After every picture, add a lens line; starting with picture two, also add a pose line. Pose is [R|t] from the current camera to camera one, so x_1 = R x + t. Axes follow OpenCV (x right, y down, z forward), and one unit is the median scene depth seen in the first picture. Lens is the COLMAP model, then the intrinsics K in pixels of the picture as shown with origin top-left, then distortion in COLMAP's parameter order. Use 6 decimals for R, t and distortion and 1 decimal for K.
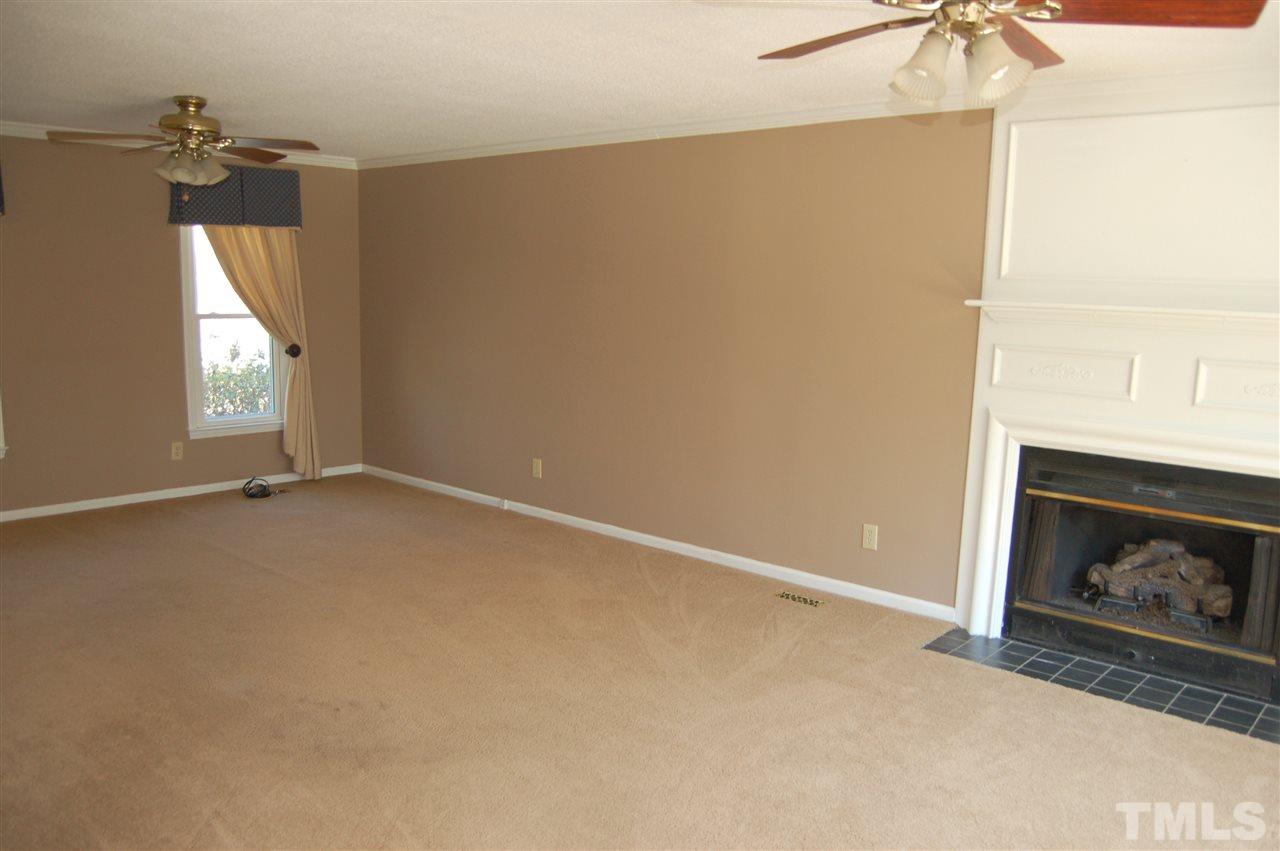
lens RADIAL K [[967.5, 0, 642.8], [0, 967.5, 440.3], [0, 0, 1]] dist [-0.102261, 0.005449]
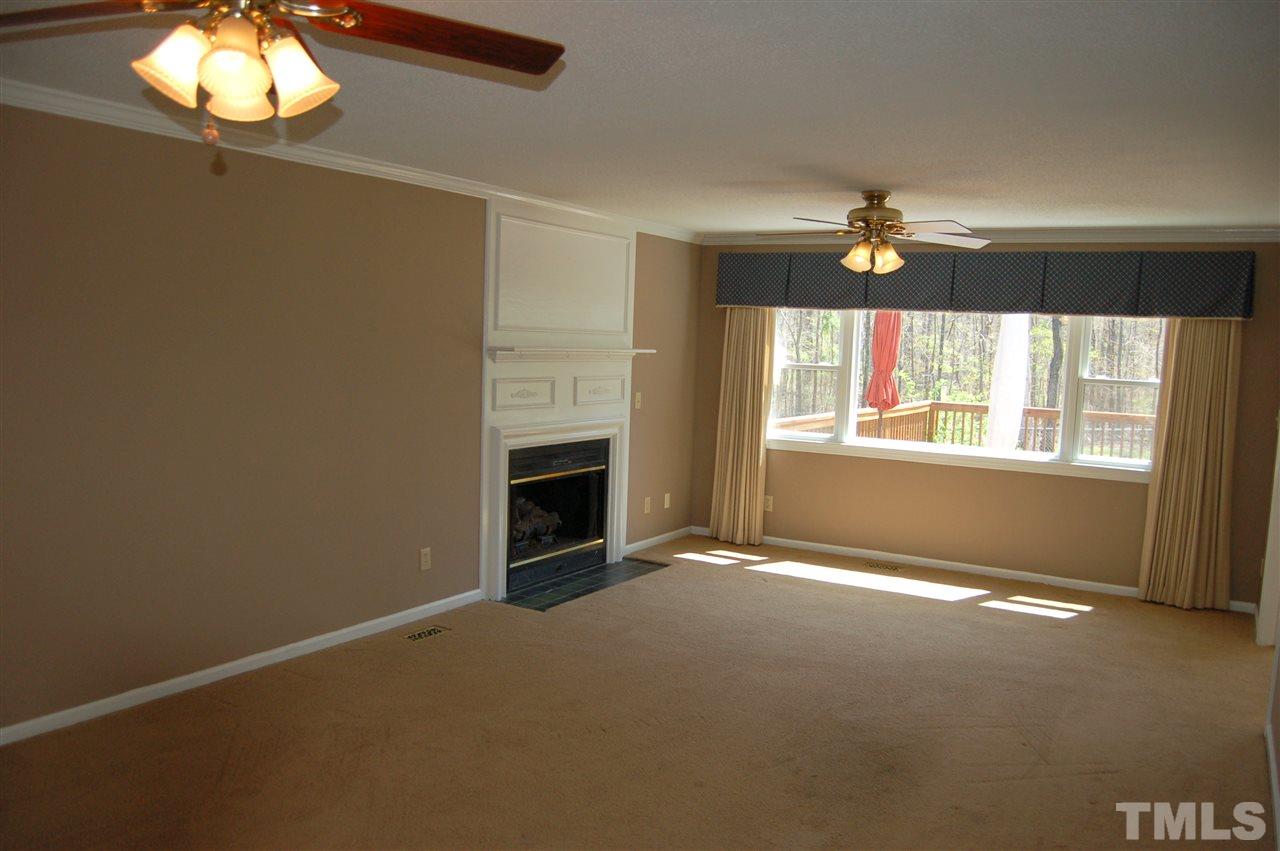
lens RADIAL K [[967.5, 0, 642.8], [0, 967.5, 440.3], [0, 0, 1]] dist [-0.102261, 0.005449]
pose [[-0.145431, -0.138392, 0.979641, -0.959021], [0.101871, 0.982811, 0.153963, -0.197086], [-0.984110, 0.122188, -0.128833, 0.977479]]
